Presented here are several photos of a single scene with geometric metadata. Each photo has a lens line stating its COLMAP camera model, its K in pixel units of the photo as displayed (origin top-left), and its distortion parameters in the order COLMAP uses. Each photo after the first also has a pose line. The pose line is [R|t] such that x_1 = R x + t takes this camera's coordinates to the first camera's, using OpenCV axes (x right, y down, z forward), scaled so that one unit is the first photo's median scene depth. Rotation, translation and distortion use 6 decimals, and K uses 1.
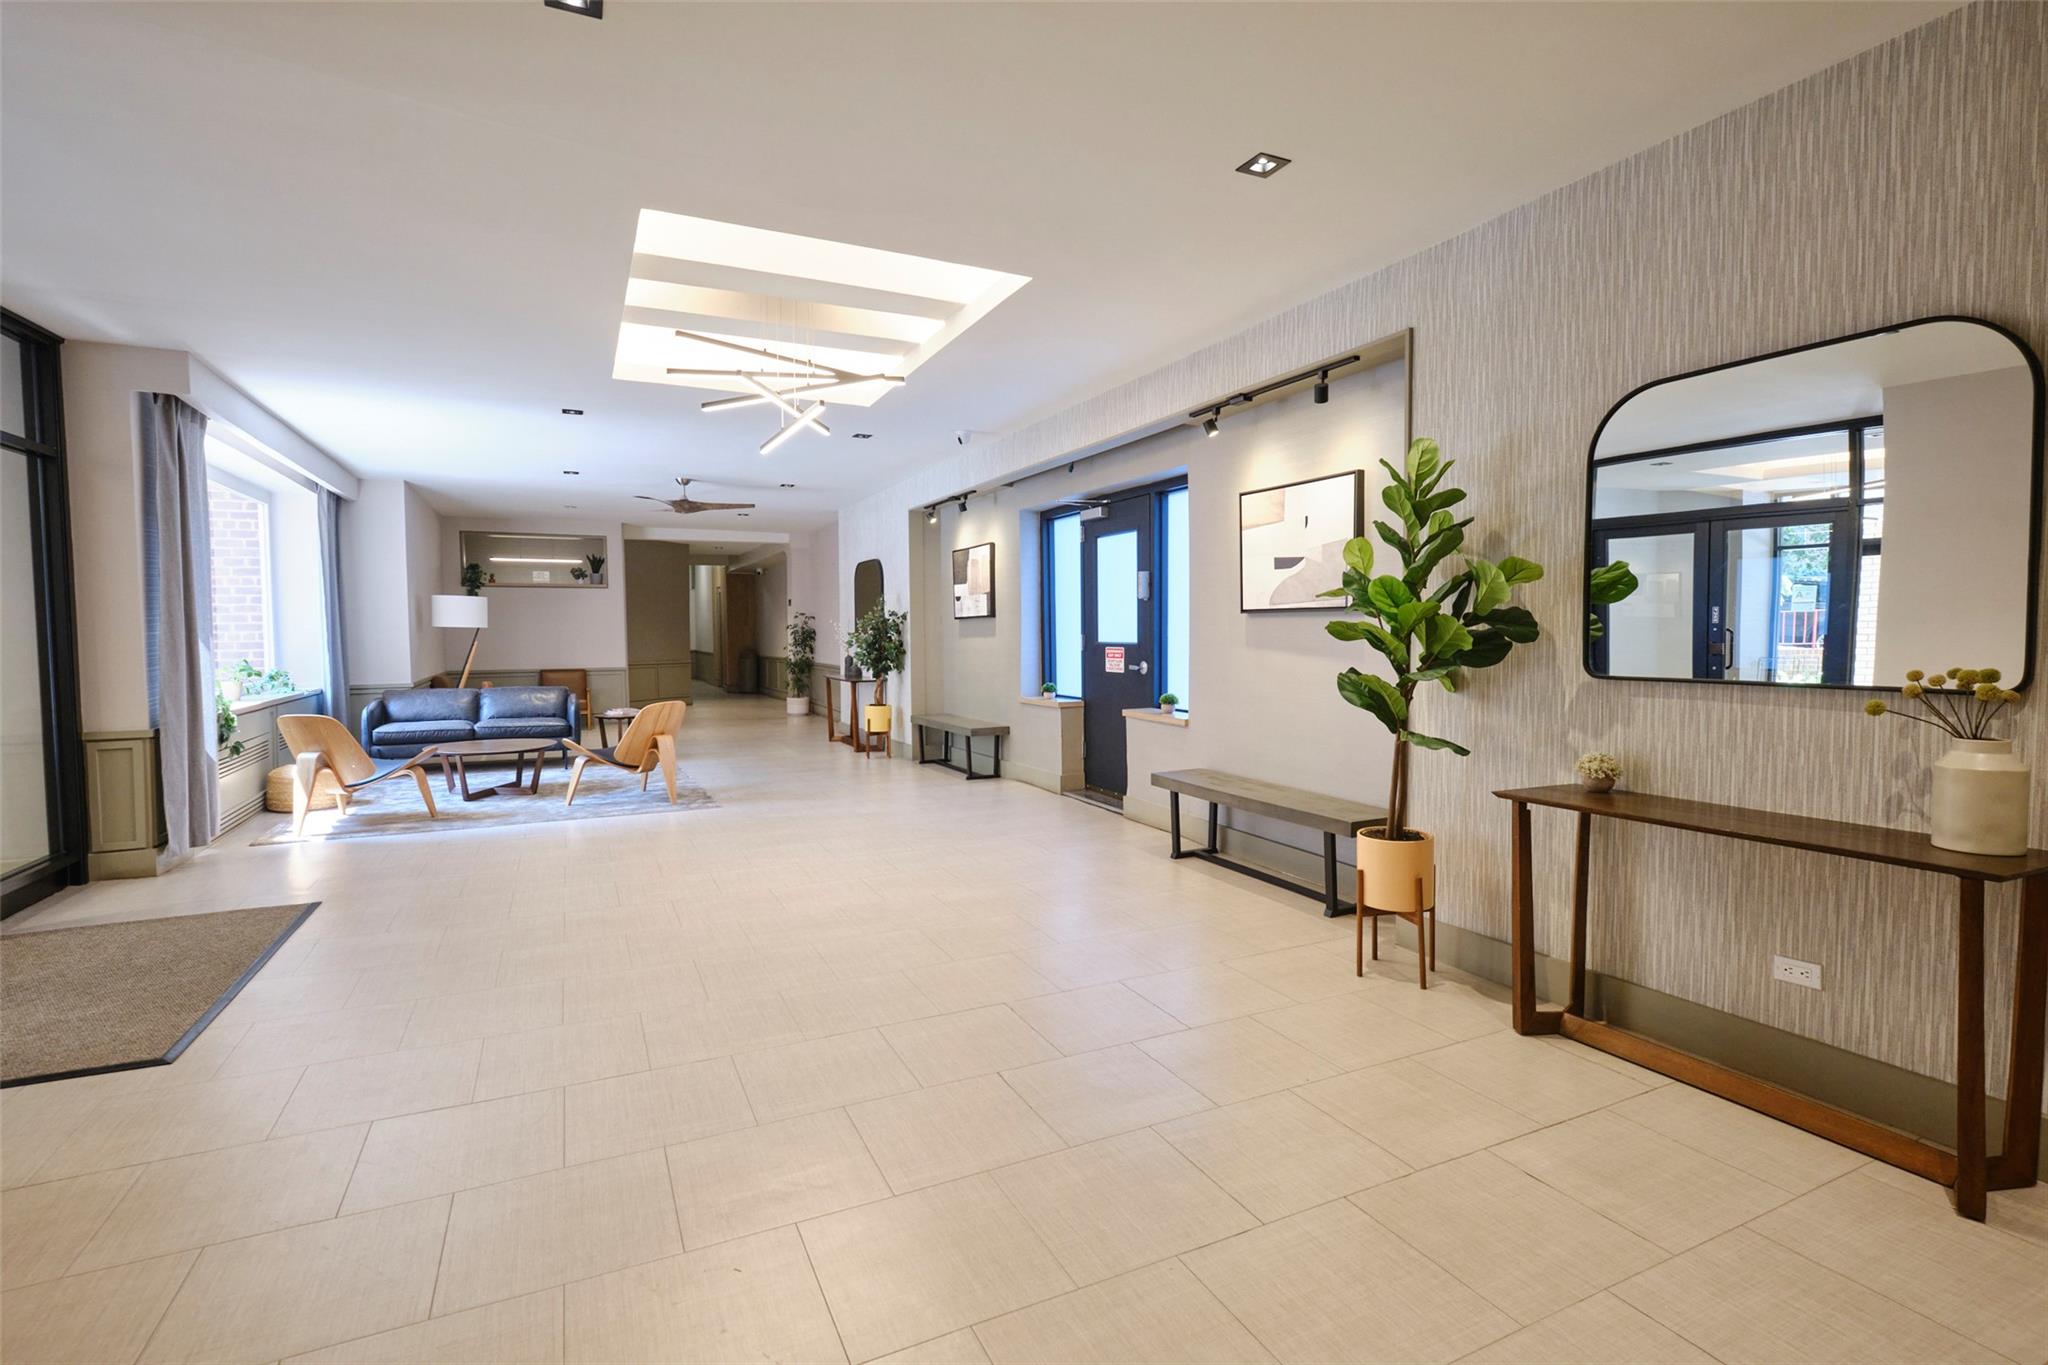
lens RADIAL K [[970.1, 0, 1023.7], [0, 970.1, 673.6], [0, 0, 1]] dist [-0.000241, -0.000003]
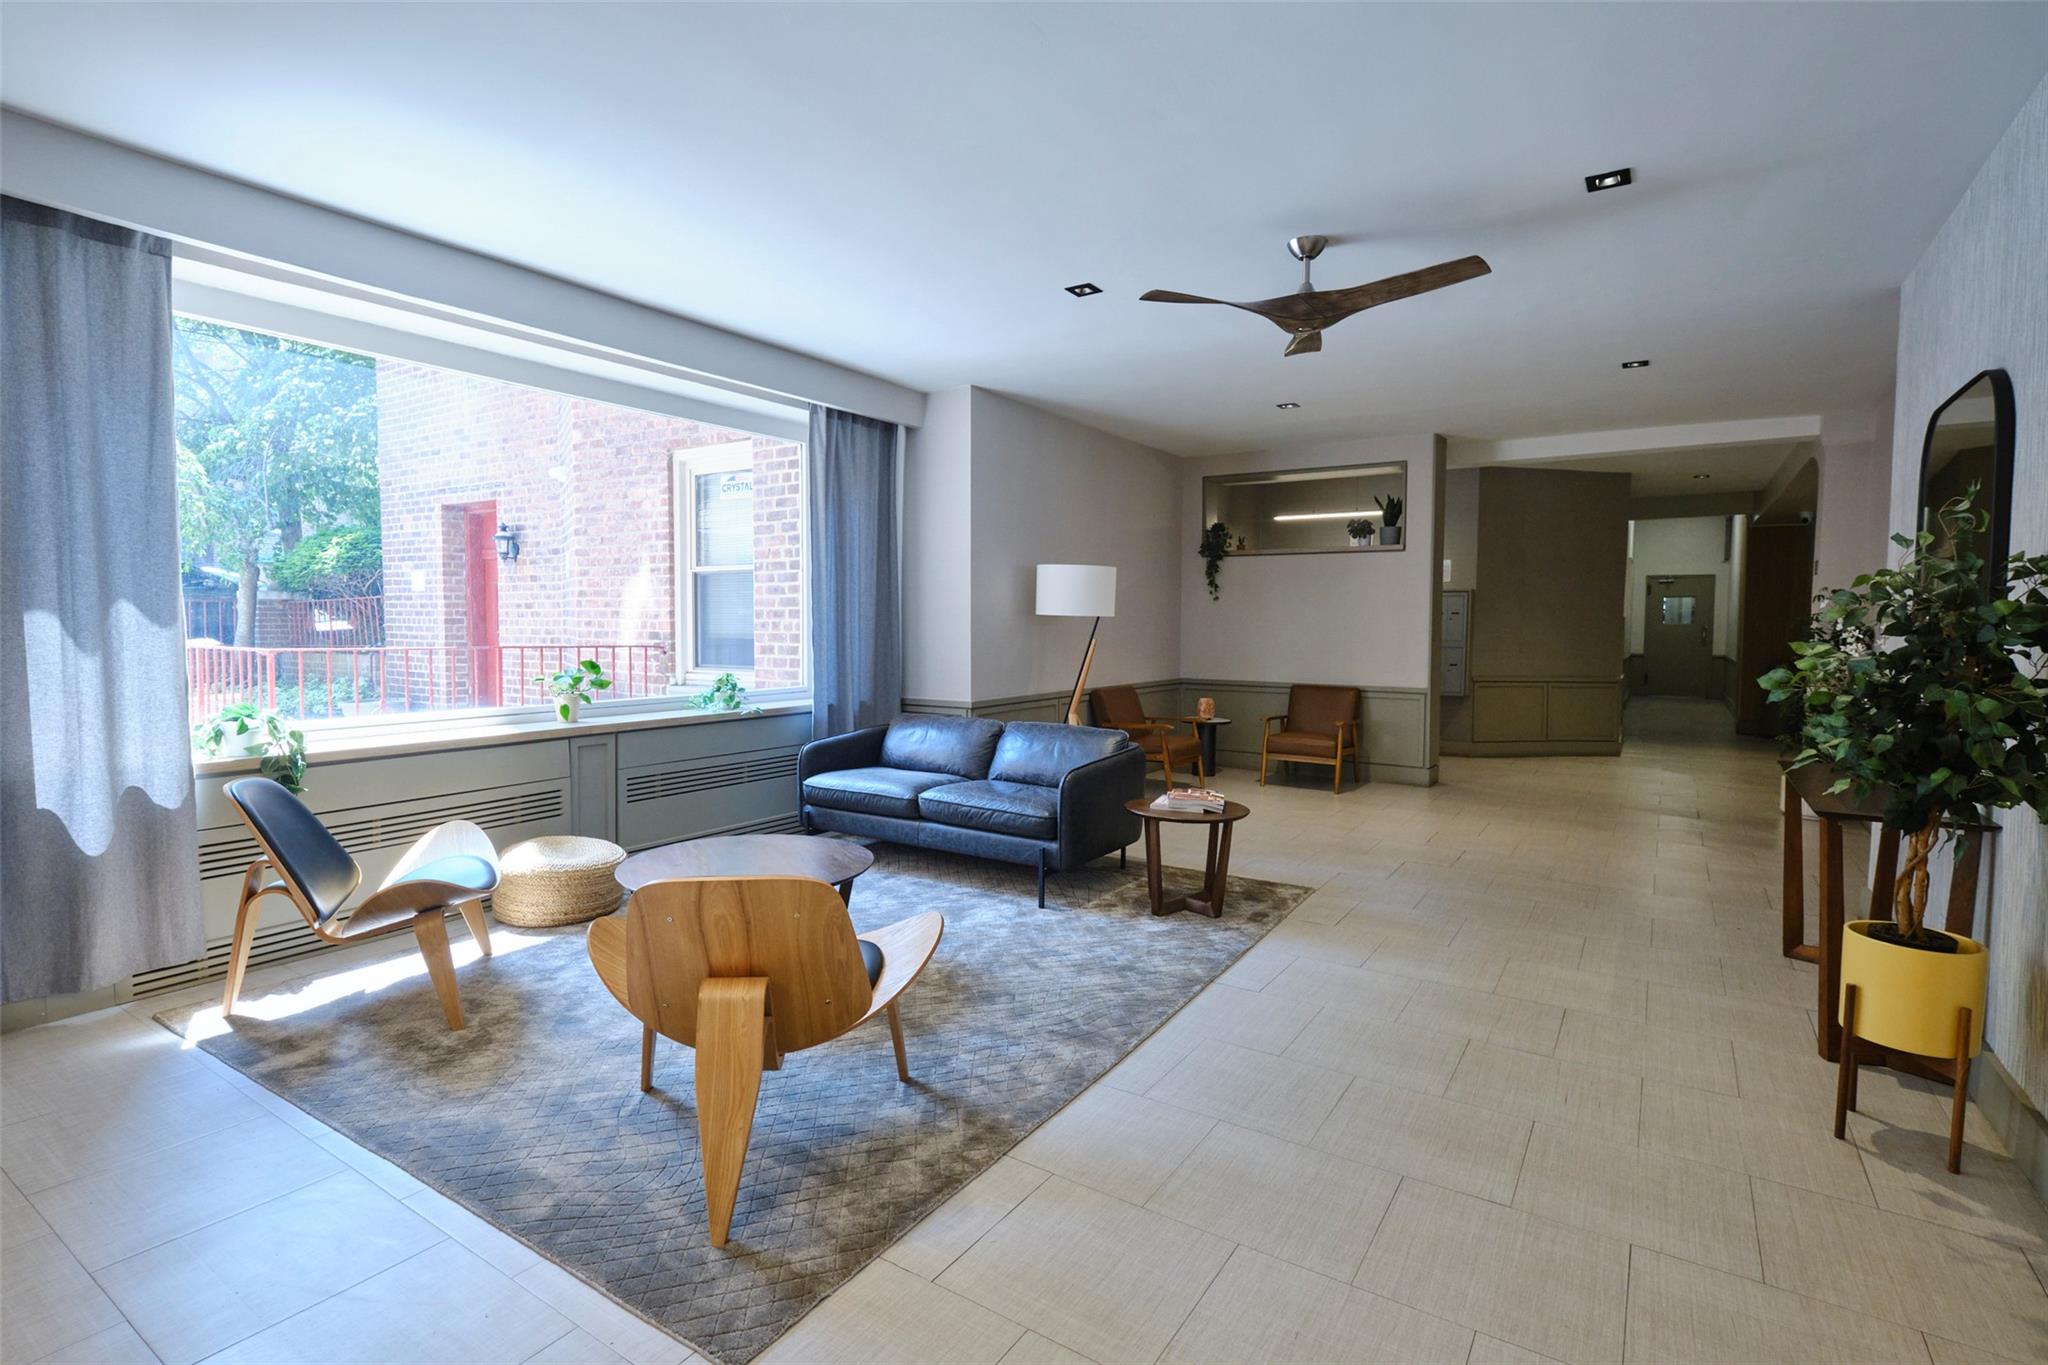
lens RADIAL K [[967.3, 0, 1021.2], [0, 967.3, 678.6], [0, 0, 1]] dist [-0.001470, -0.000074]
pose [[0.509109, 0.060837, -0.858549, -0.042929], [-0.050788, 0.997884, 0.040593, -0.023338], [0.859202, 0.022938, 0.511122, 0.507874]]
